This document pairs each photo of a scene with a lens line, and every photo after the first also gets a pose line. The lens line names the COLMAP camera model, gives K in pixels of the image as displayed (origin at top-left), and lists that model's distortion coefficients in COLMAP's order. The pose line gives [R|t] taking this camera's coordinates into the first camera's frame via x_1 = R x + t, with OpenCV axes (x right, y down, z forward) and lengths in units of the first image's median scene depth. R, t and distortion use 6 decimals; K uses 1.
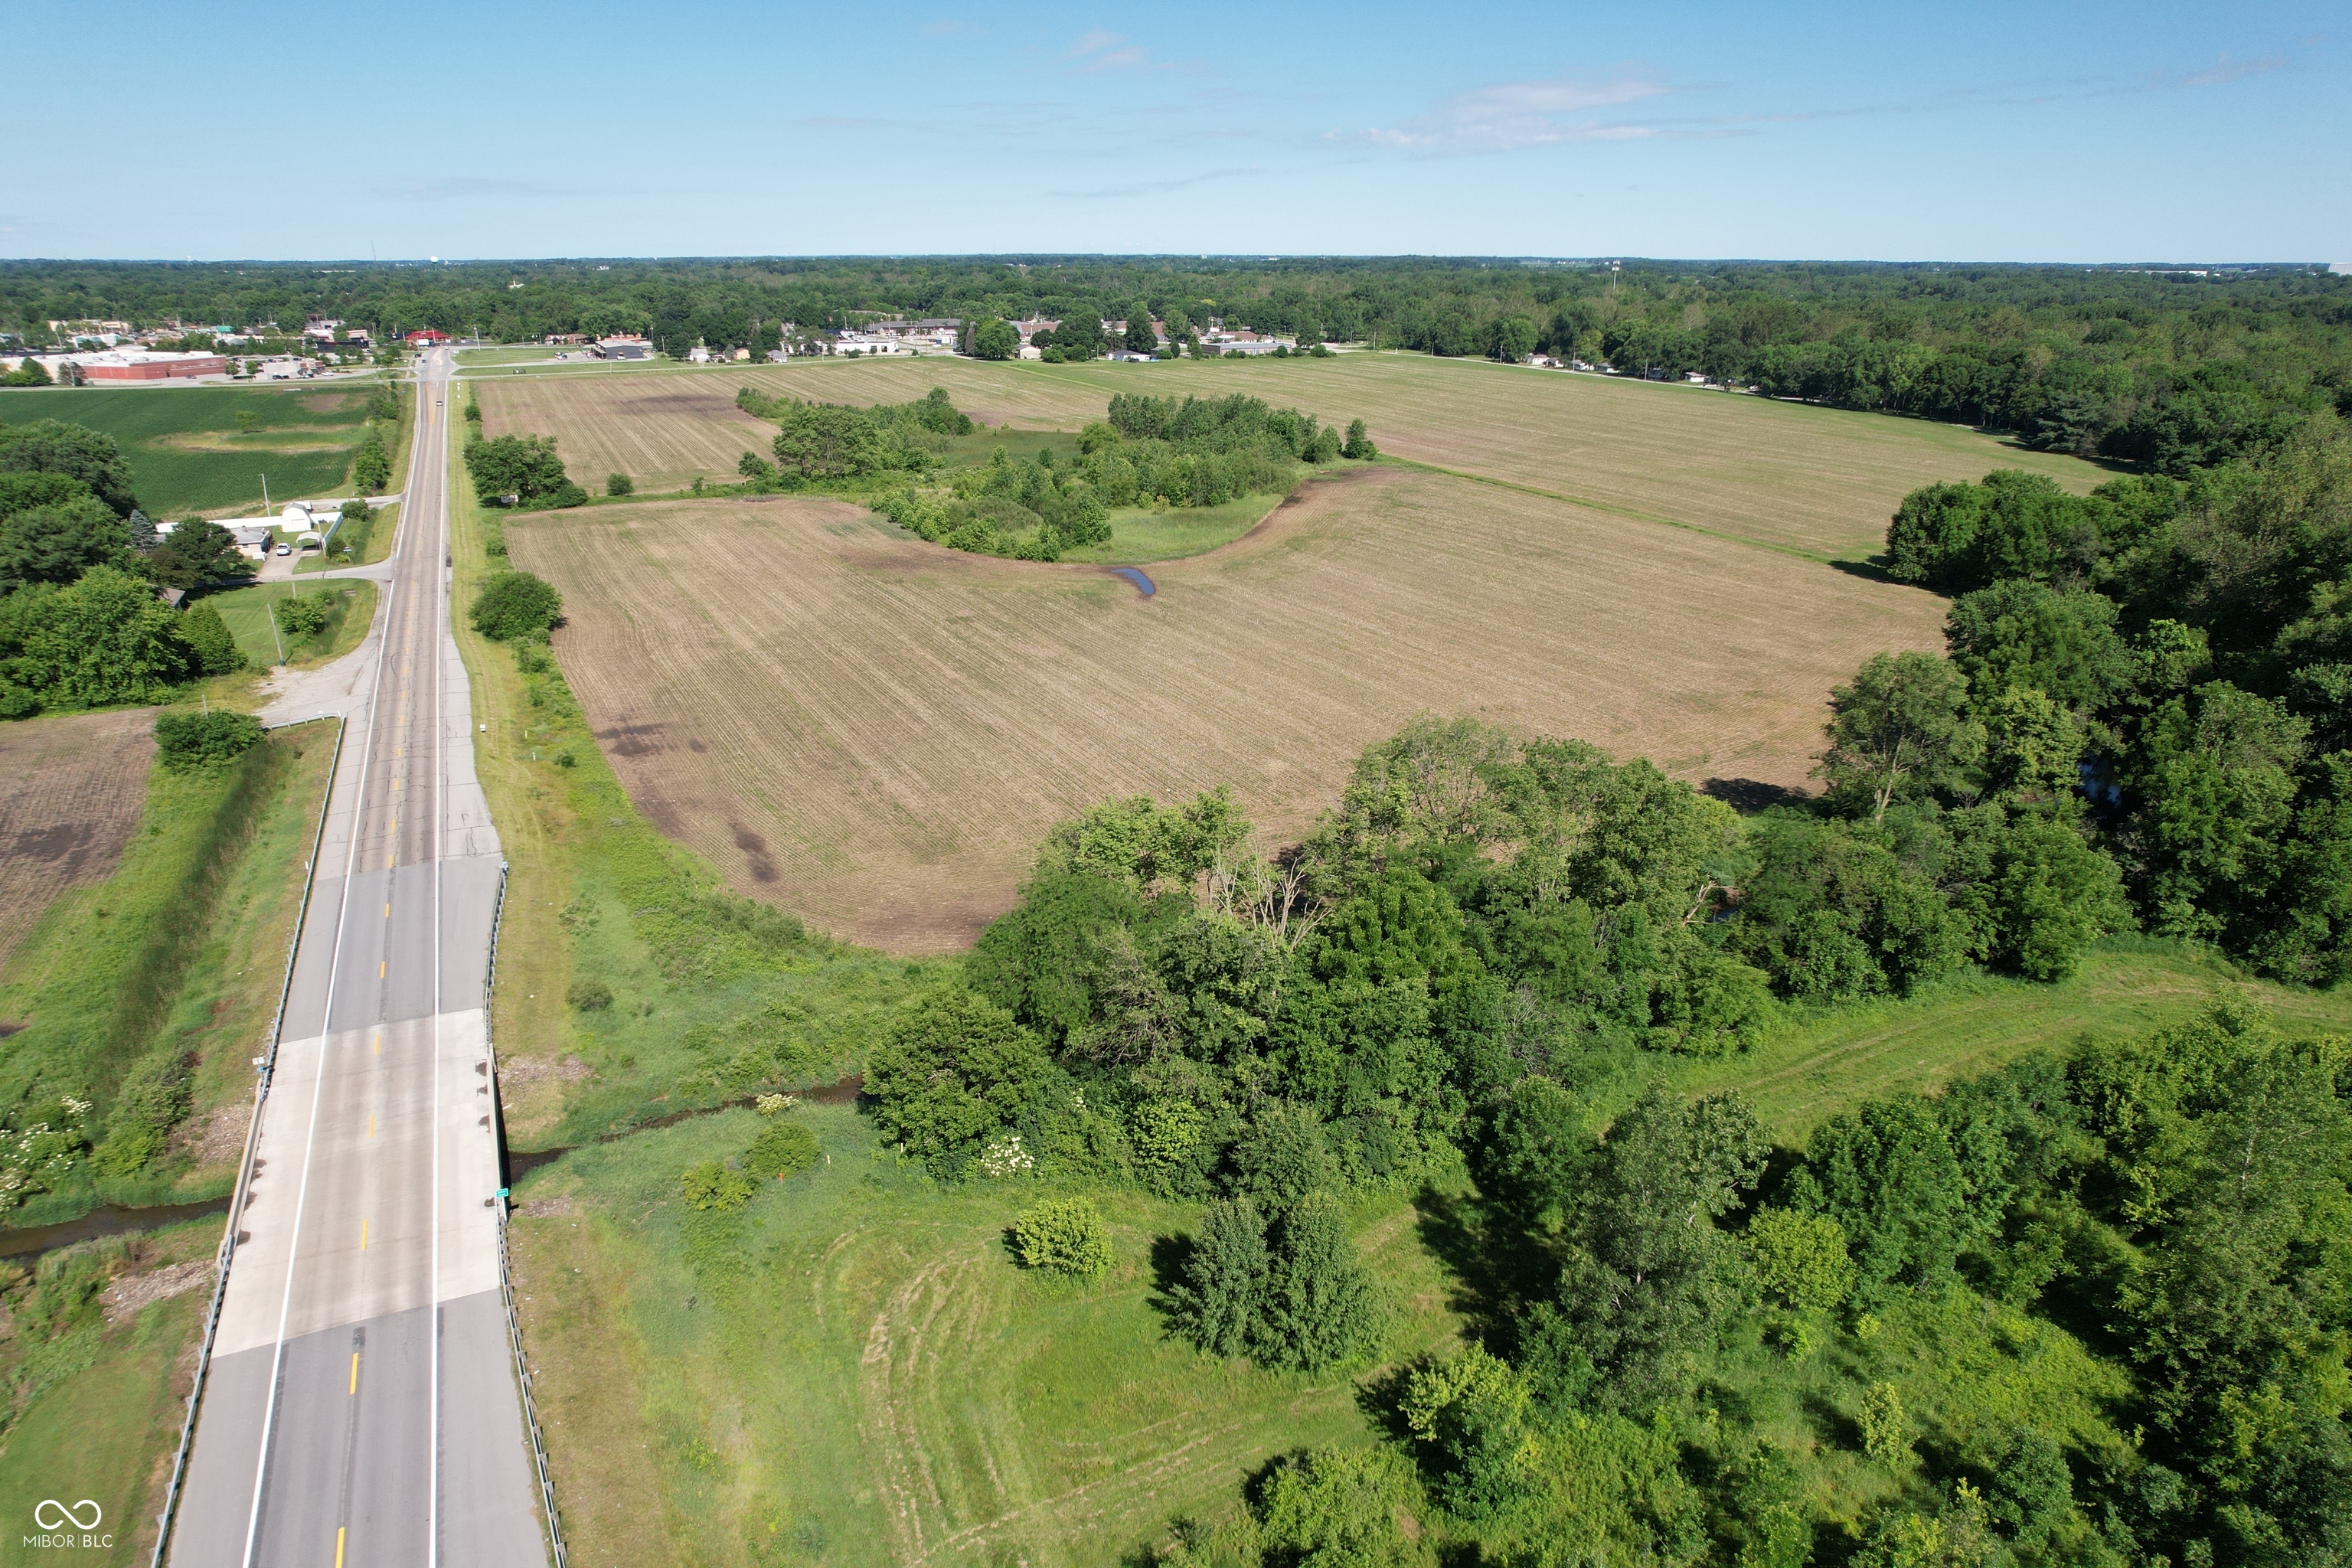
lens RADIAL K [[1505.1, 0, 1176.0], [0, 1505.1, 784.0], [0, 0, 1]] dist [-0.073396, 0.066001]
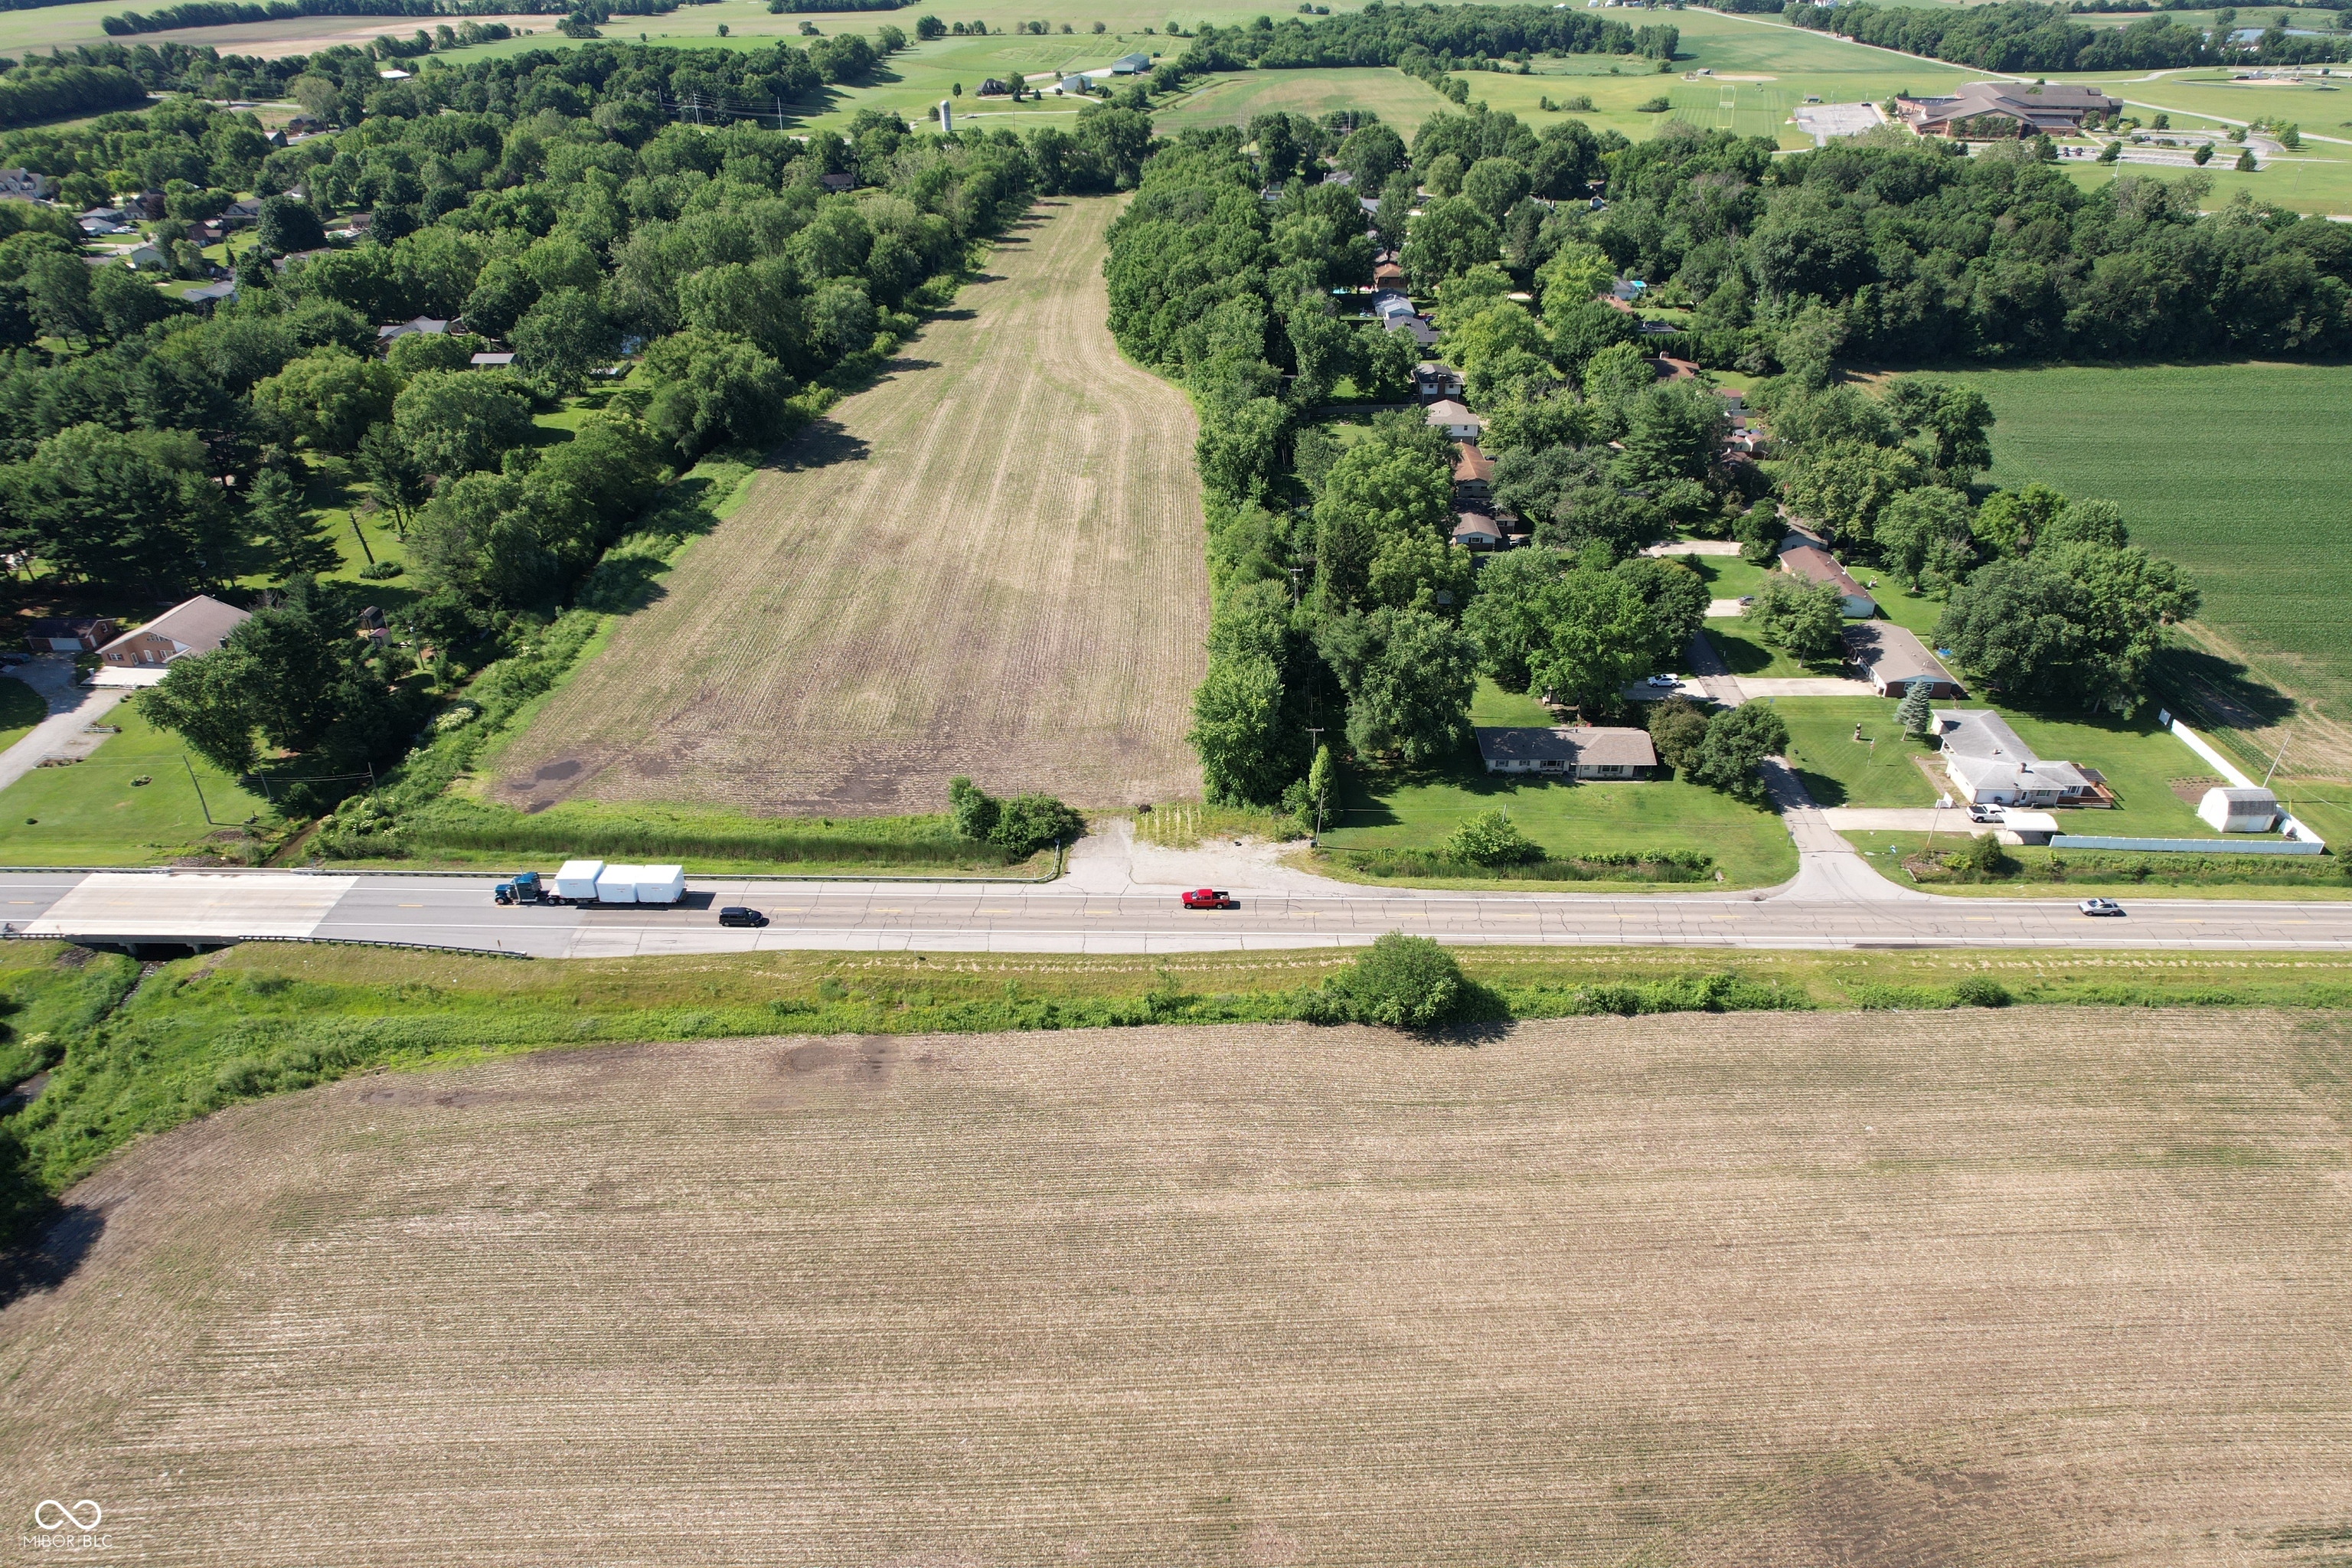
lens RADIAL K [[1502.6, 0, 1173.5], [0, 1502.6, 789.1], [0, 0, 1]] dist [-0.076928, 0.070371]
pose [[-0.444237, 0.458339, -0.769791, 0.084577], [-0.295651, 0.736097, 0.608894, -0.387191], [0.845721, 0.498083, -0.191493, 0.643479]]
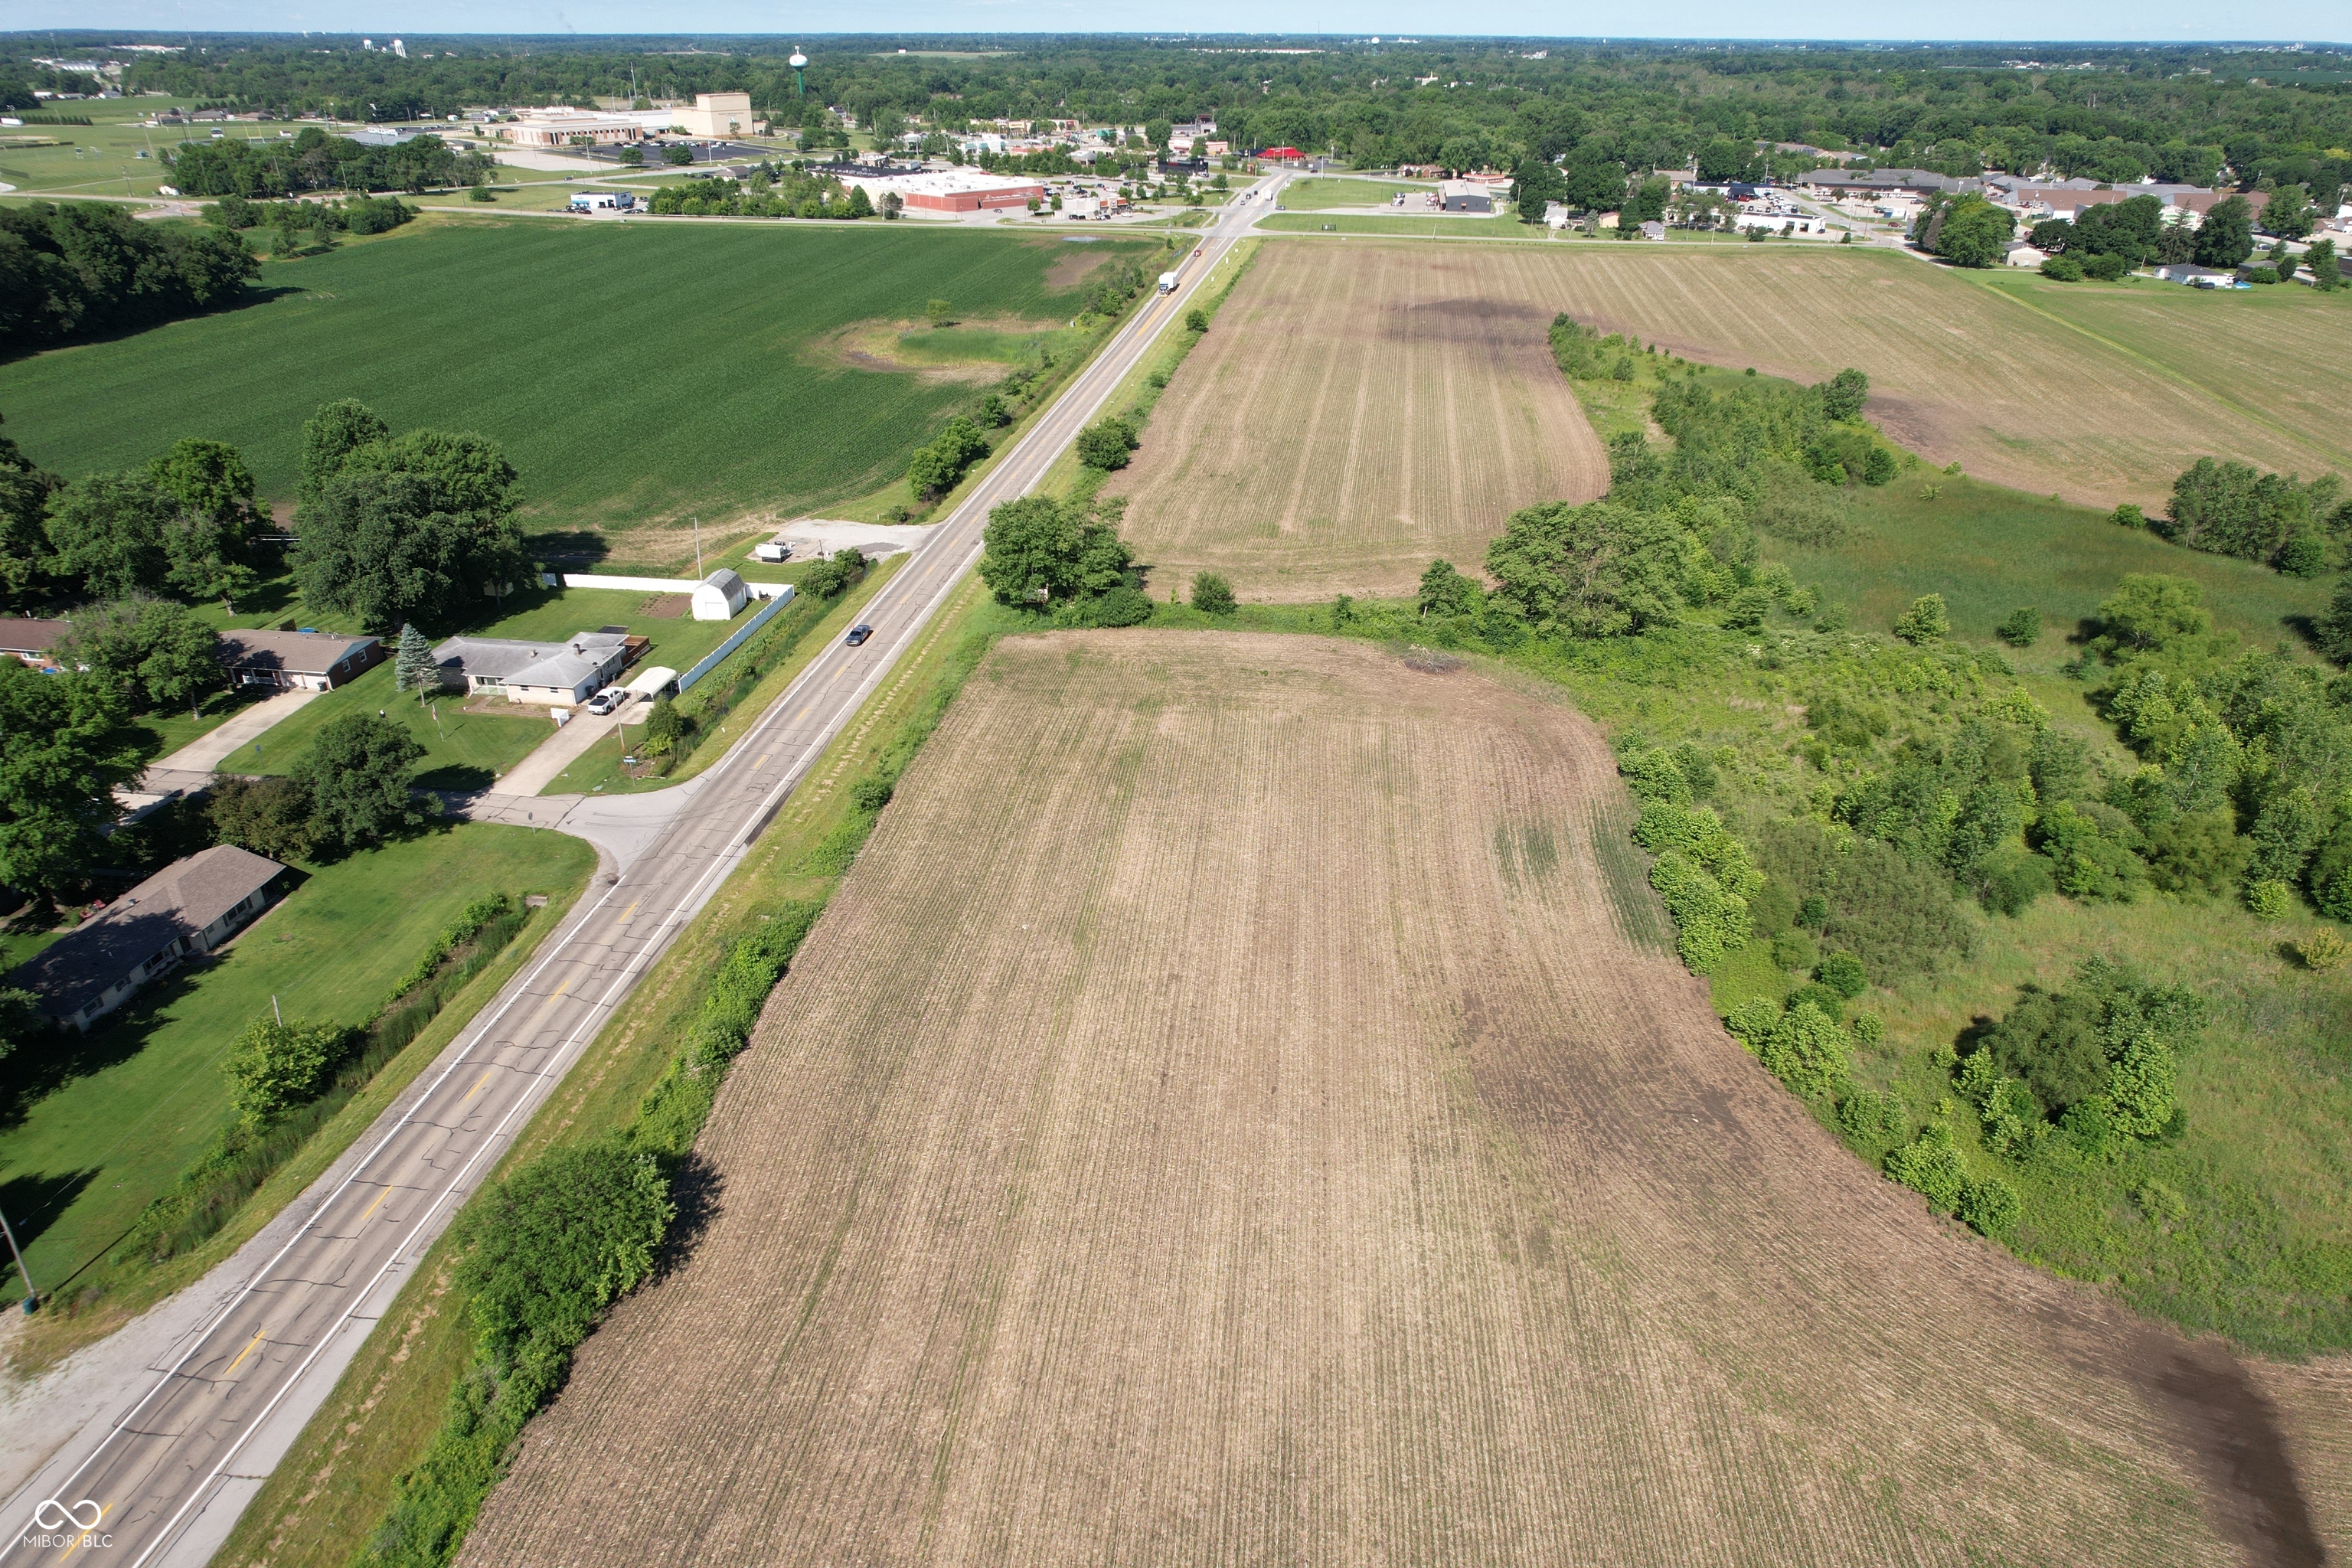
lens RADIAL K [[1508.2, 0, 1174.4], [0, 1508.2, 782.5], [0, 0, 1]] dist [-0.080689, 0.077928]
pose [[0.838453, 0.250344, -0.484071, -0.080612], [-0.187606, 0.966545, 0.174912, -0.224123], [0.511665, -0.055841, 0.857368, 0.473510]]
